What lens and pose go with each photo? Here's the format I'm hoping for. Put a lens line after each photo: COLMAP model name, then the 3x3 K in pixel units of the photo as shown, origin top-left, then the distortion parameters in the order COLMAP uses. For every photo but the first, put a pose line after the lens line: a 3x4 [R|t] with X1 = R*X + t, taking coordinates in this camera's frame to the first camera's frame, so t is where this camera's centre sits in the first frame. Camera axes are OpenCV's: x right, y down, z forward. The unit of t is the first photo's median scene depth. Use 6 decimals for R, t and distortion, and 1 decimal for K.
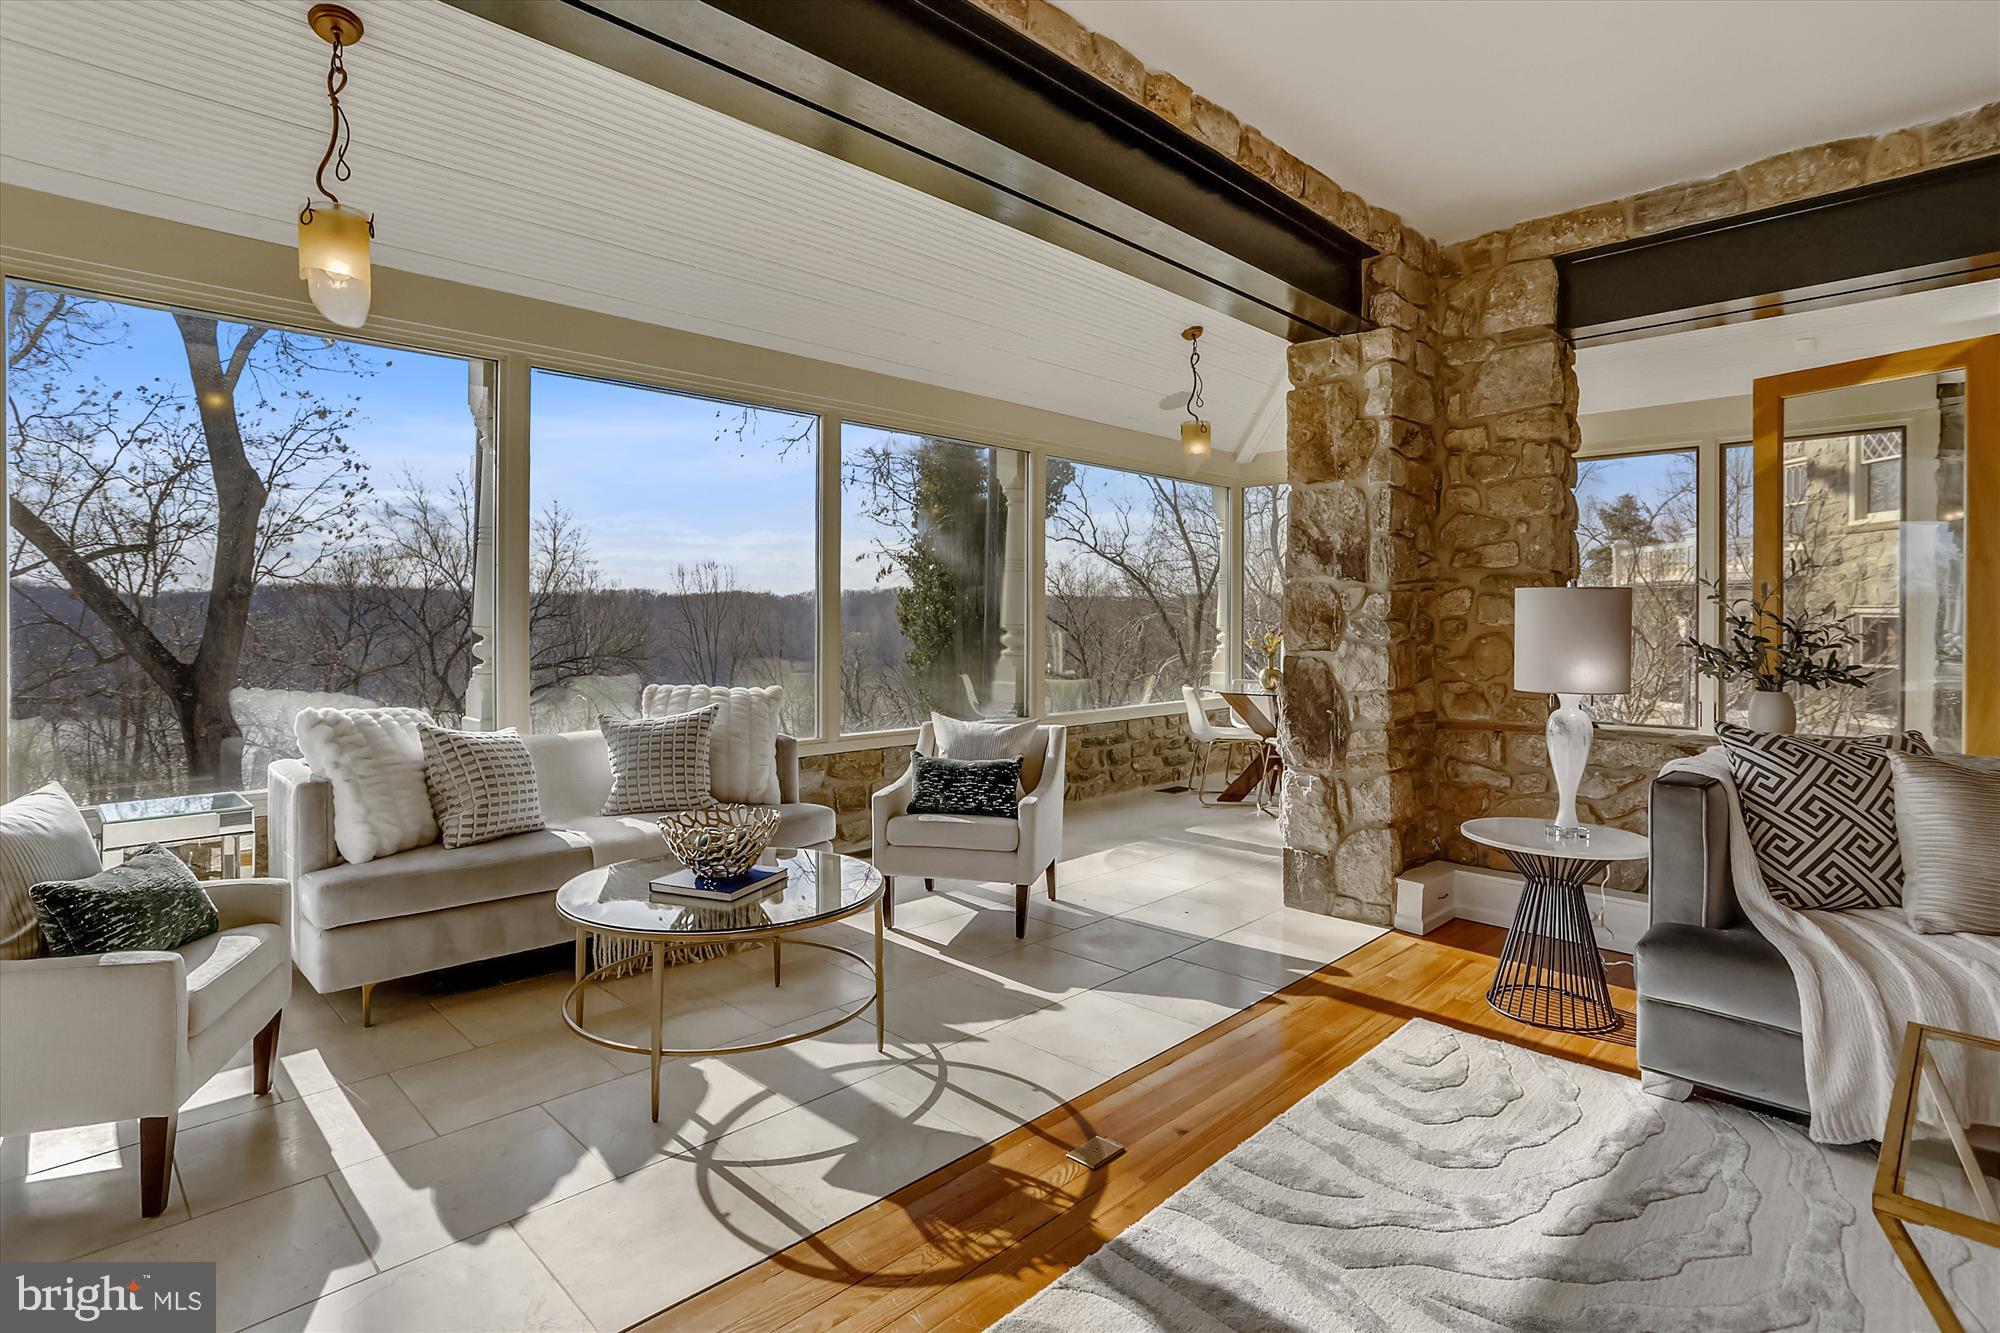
lens RADIAL K [[981.3, 0, 998.7], [0, 981.3, 620.5], [0, 0, 1]] dist [-0.063189, 0.029546]
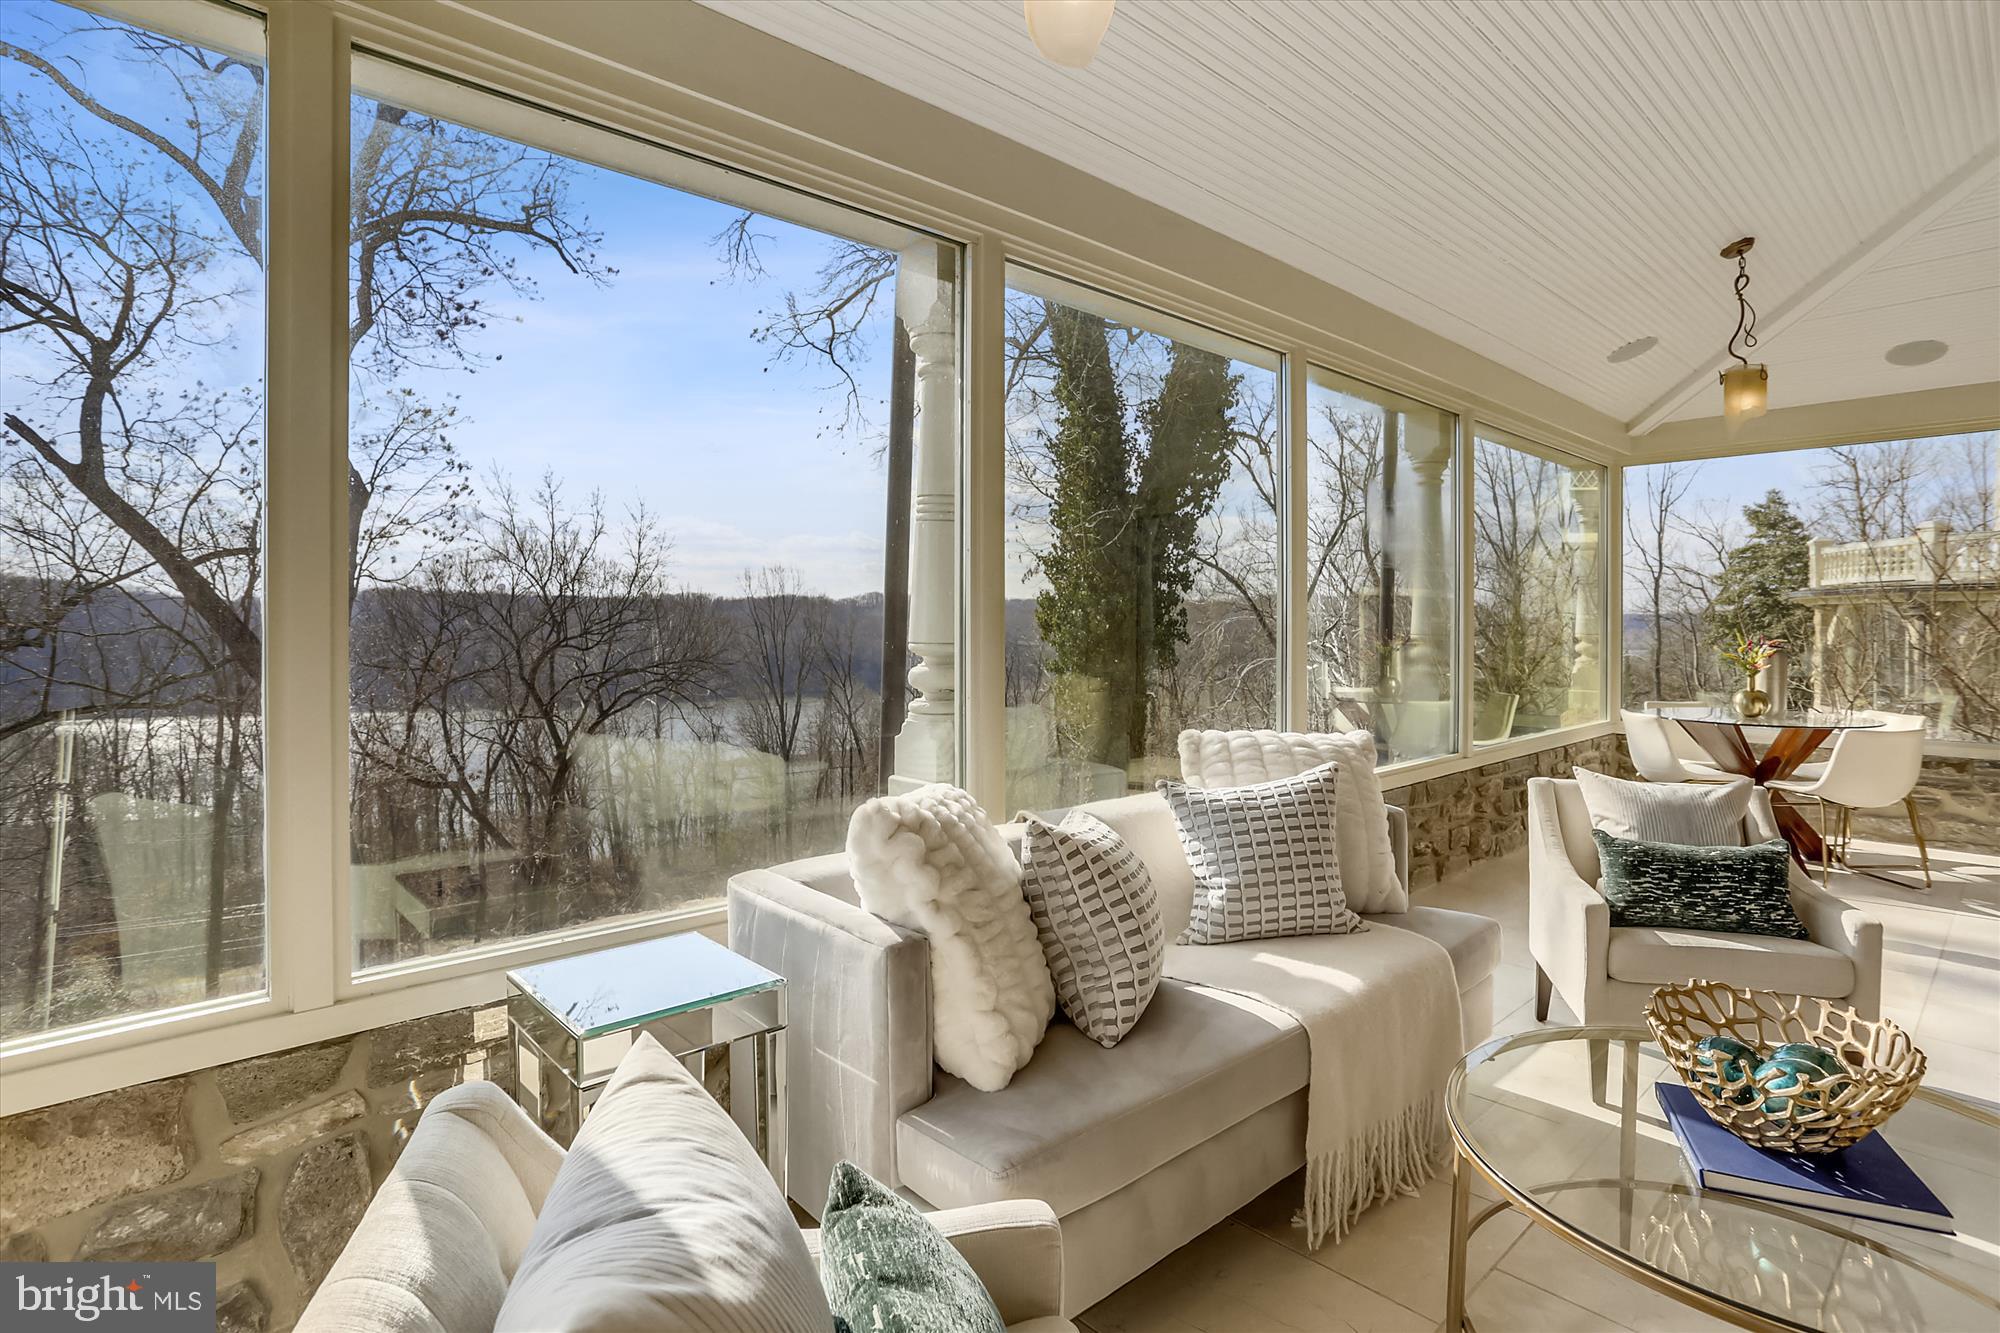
lens RADIAL K [[981.3, 0, 998.7], [0, 981.3, 620.5], [0, 0, 1]] dist [-0.063189, 0.029546]
pose [[0.998832, -0.001179, -0.048298, -0.084346], [0.000991, 0.999992, -0.003899, -0.001247], [0.048302, 0.003846, 0.998825, 0.059899]]
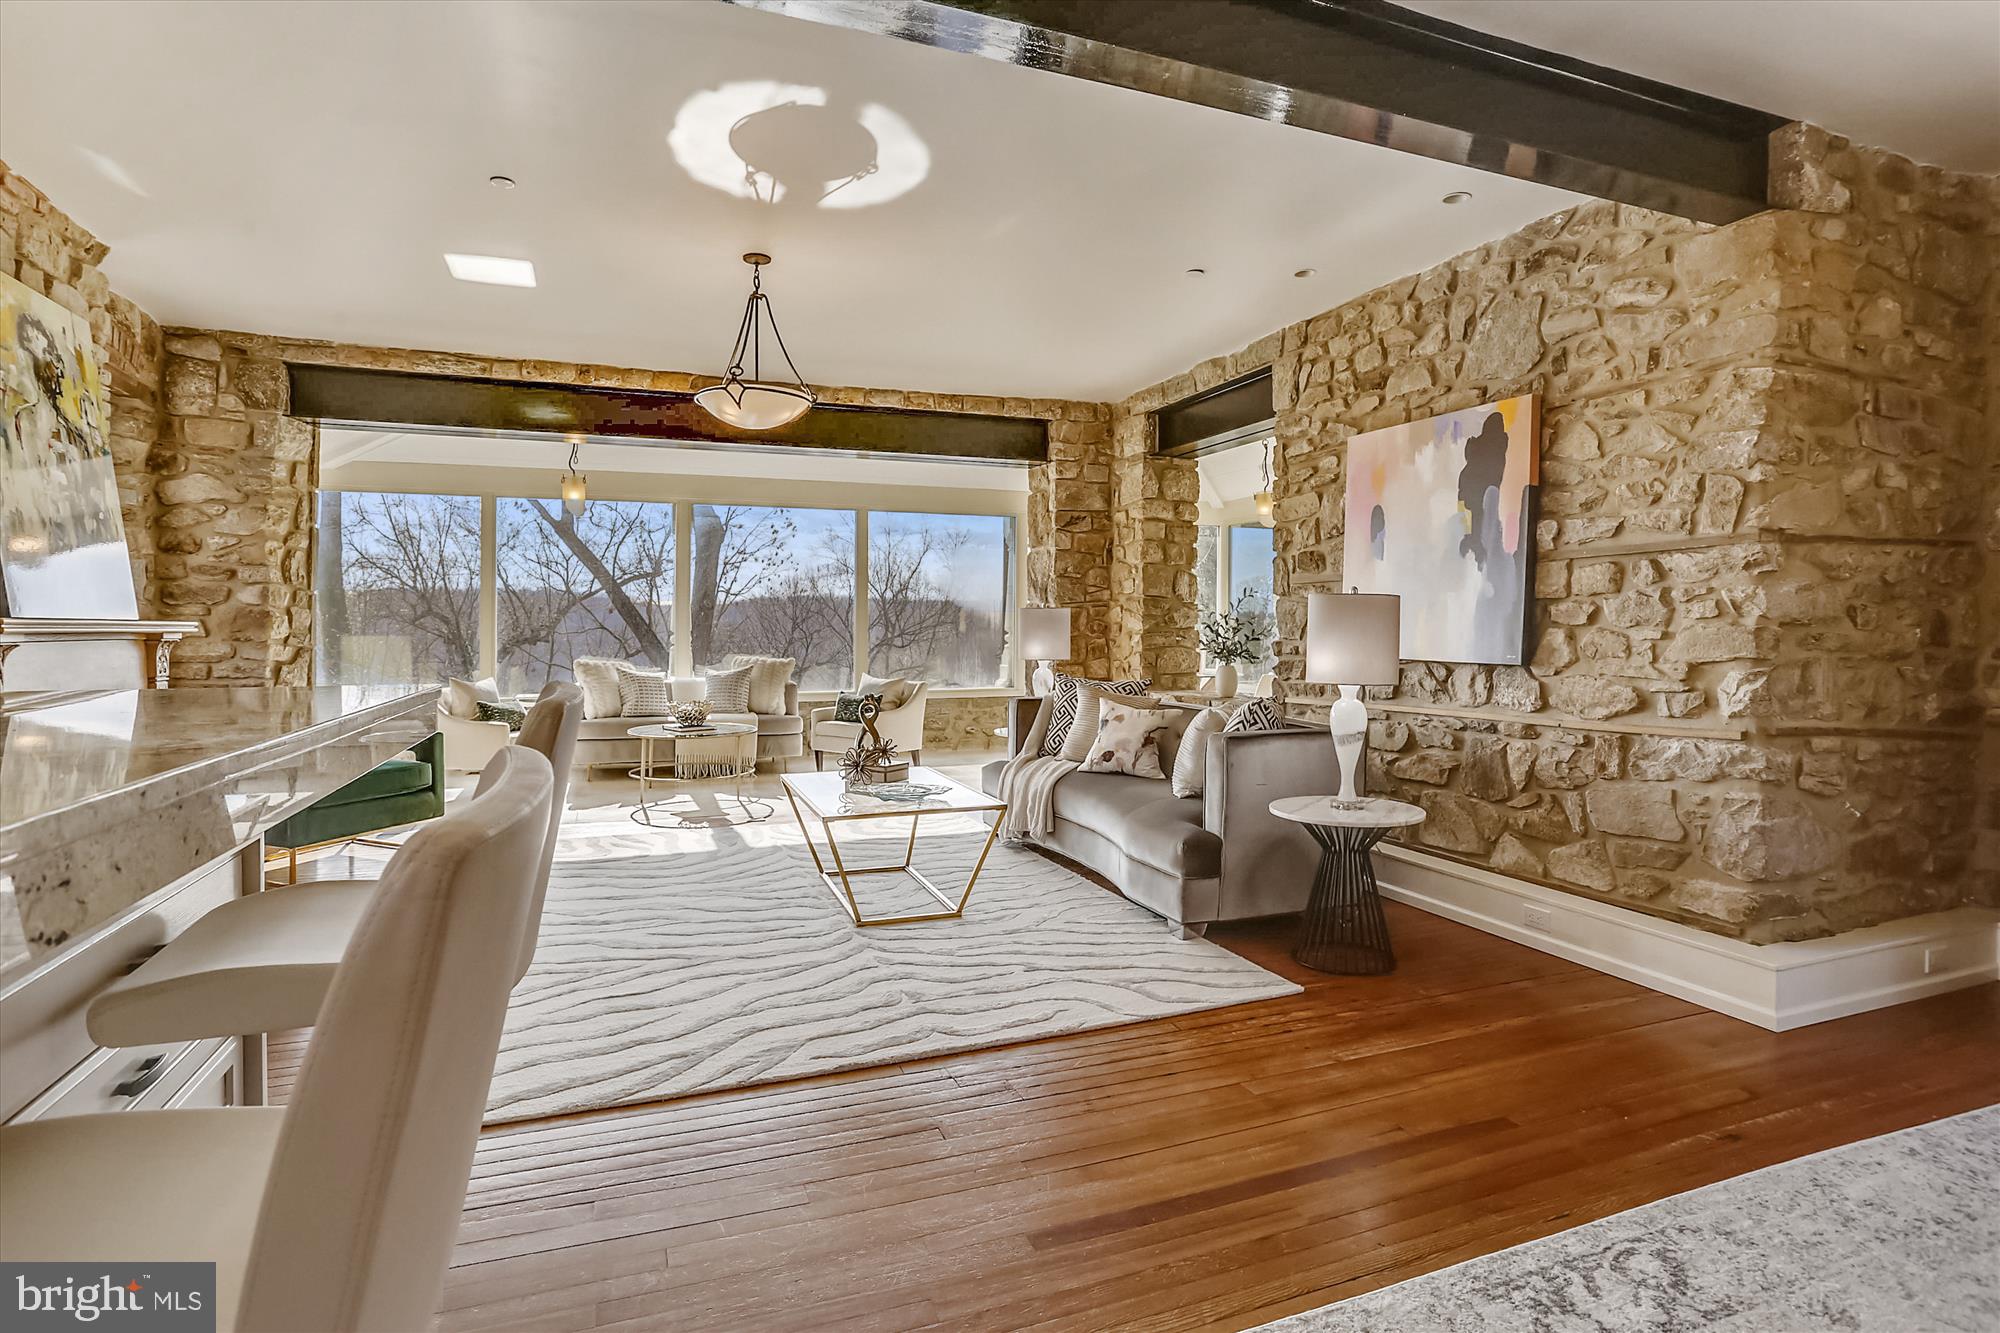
lens RADIAL K [[981.3, 0, 998.7], [0, 981.3, 620.5], [0, 0, 1]] dist [-0.063189, 0.029546]
pose [[0.913645, -0.001334, -0.406510, 0.148783], [-0.002746, 0.999952, -0.009452, 0.001211], [0.406503, 0.009751, 0.913597, -0.099429]]
